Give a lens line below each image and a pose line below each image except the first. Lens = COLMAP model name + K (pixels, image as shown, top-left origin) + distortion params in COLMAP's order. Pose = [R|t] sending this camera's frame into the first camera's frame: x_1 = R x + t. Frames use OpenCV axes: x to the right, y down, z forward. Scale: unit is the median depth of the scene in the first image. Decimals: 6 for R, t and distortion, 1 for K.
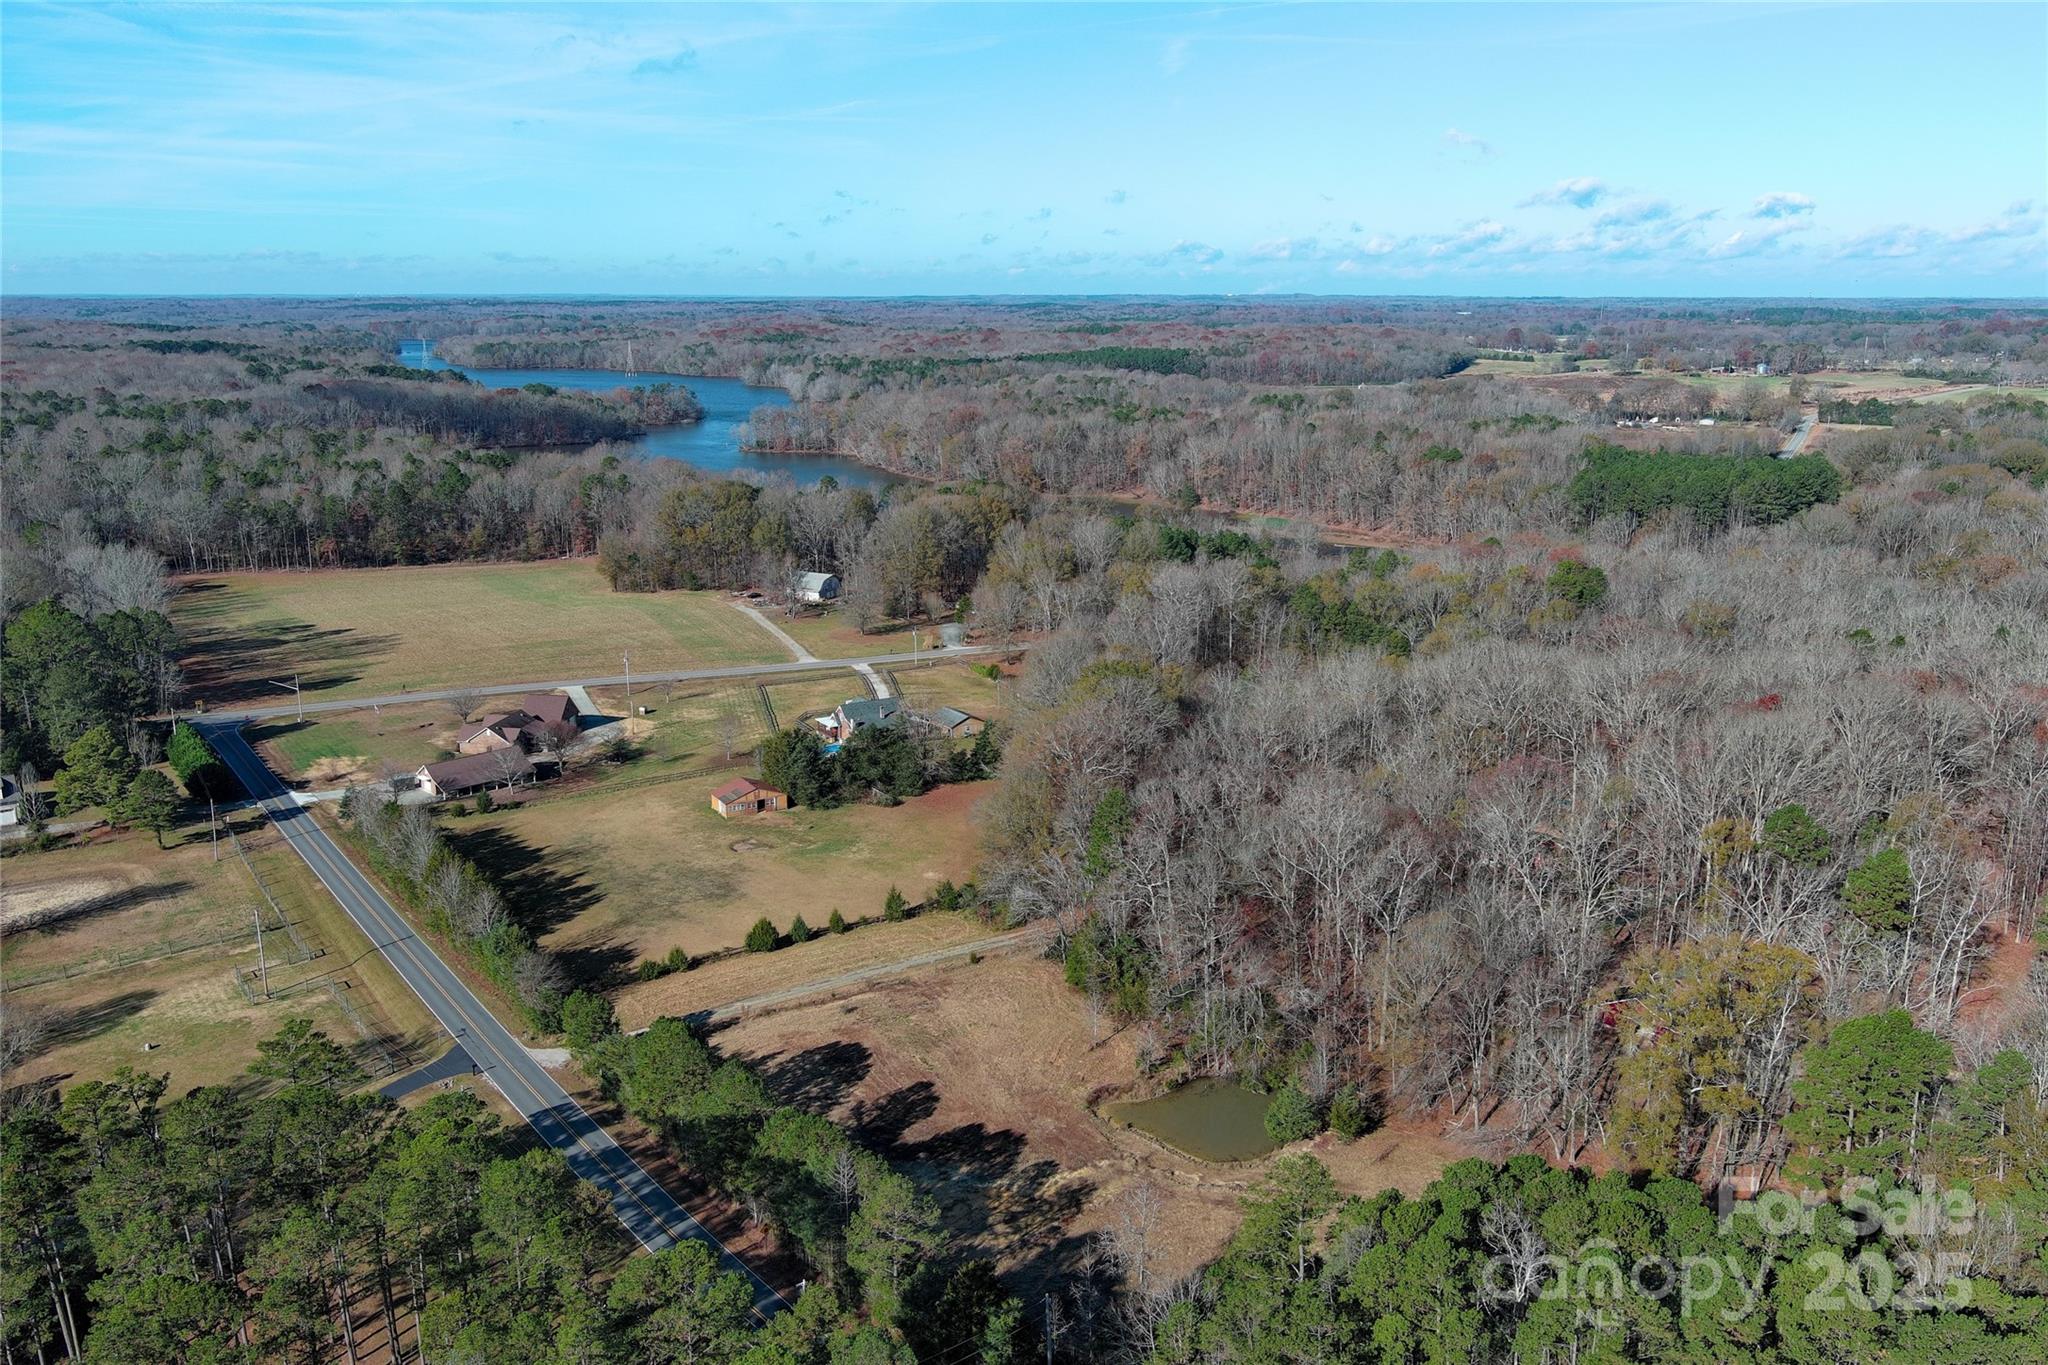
lens RADIAL K [[1576.3, 0, 1027.7], [0, 1576.3, 675.8], [0, 0, 1]] dist [0.021835, -0.019733]
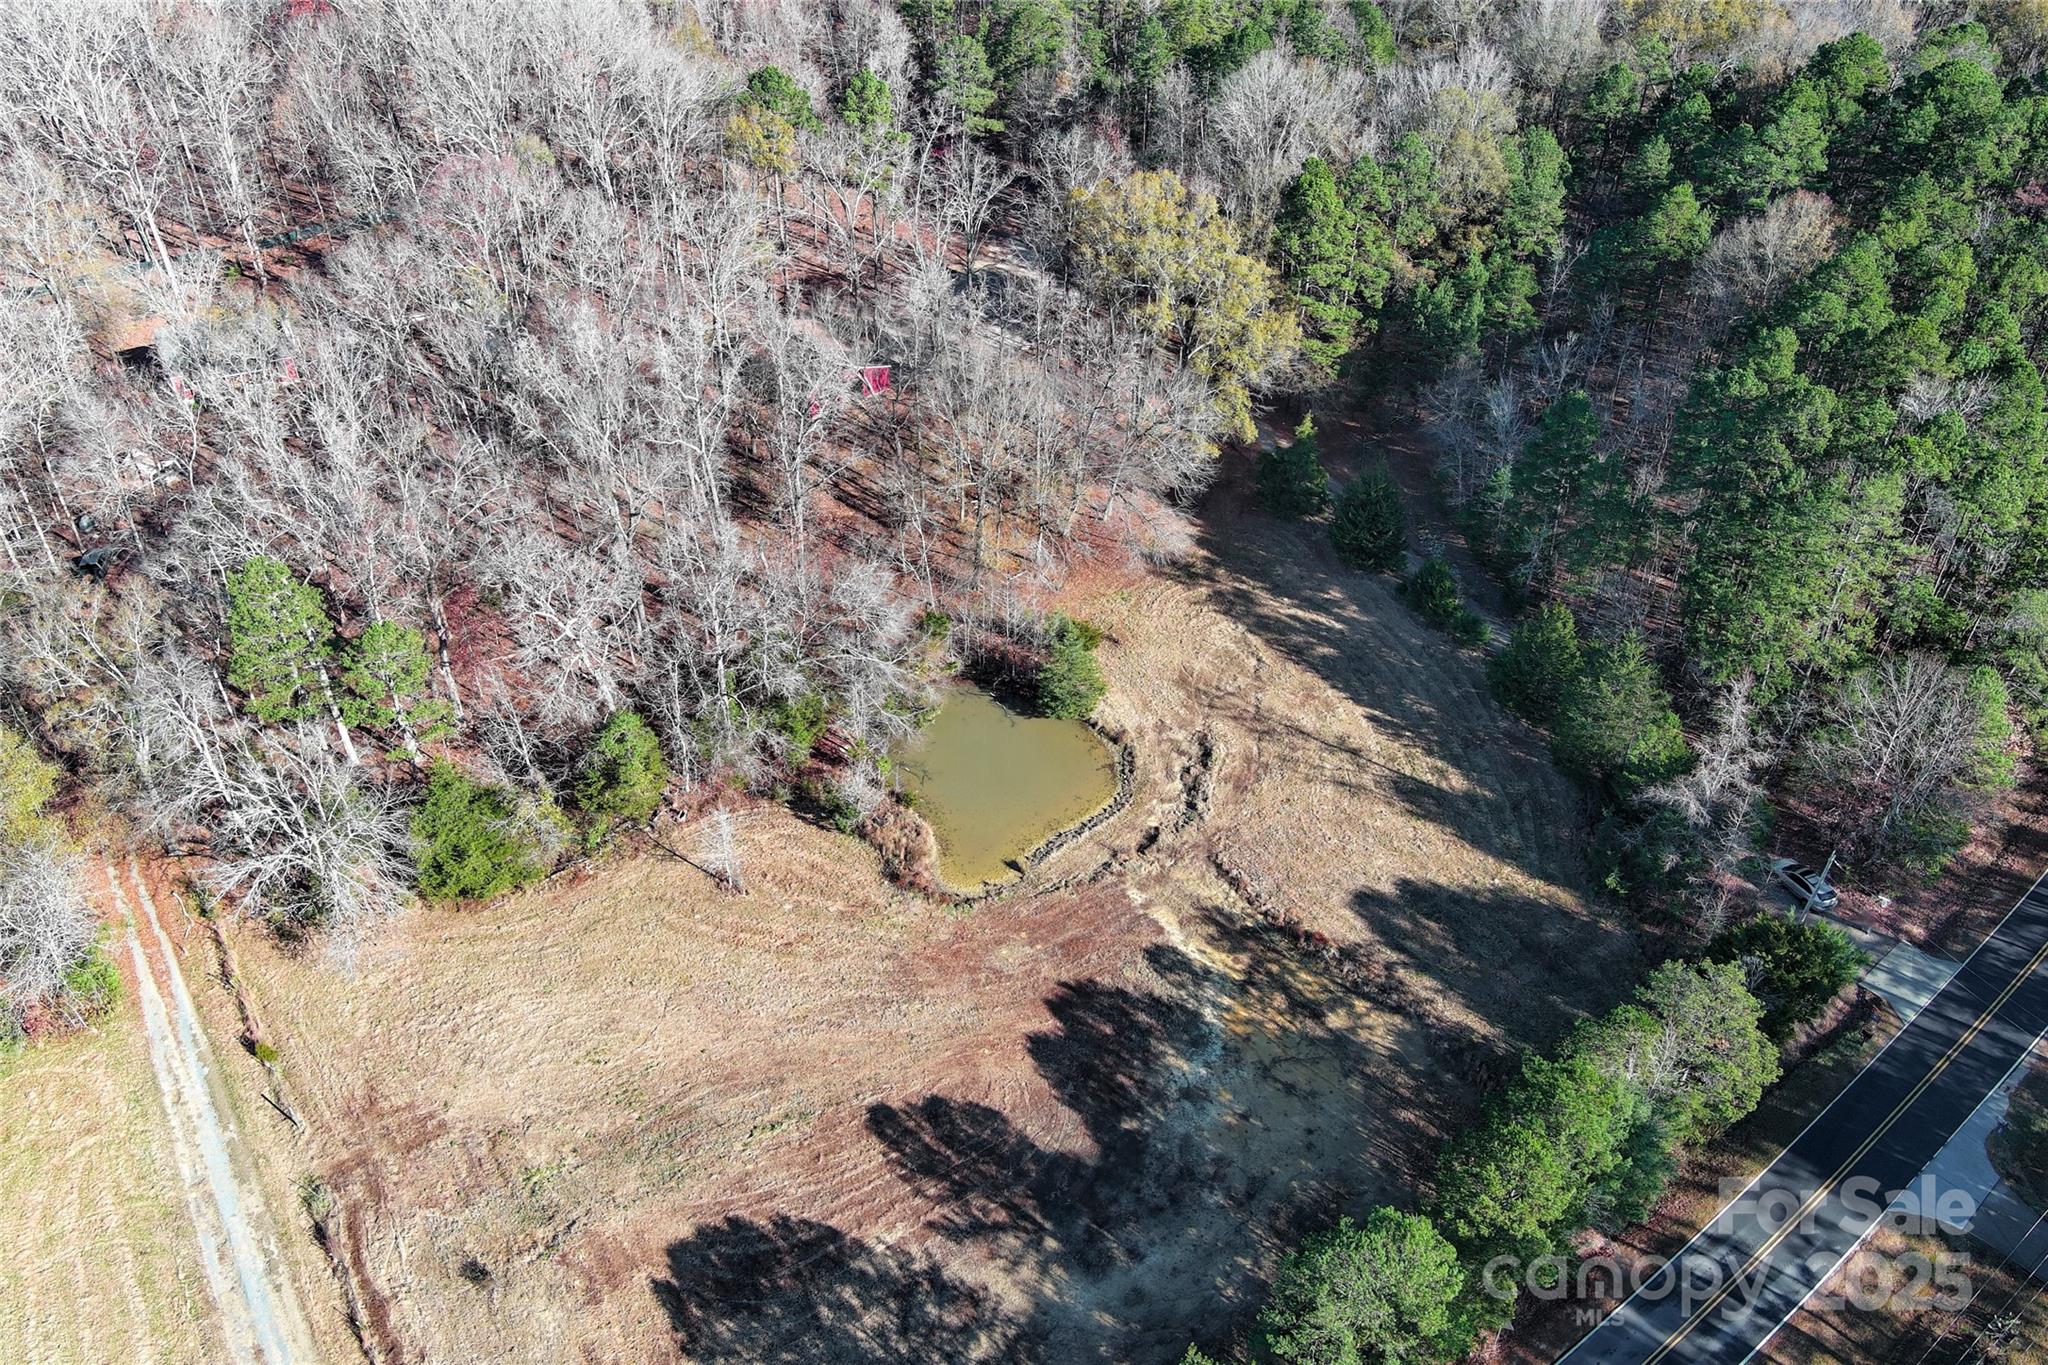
lens RADIAL K [[1576.3, 0, 1024.6], [0, 1576.3, 687.6], [0, 0, 1]] dist [0.021835, -0.019733]
pose [[0.045522, -0.631599, 0.773957, -0.298058], [0.219060, 0.762215, 0.609132, -0.123798], [-0.974649, 0.141814, 0.173055, 0.668609]]
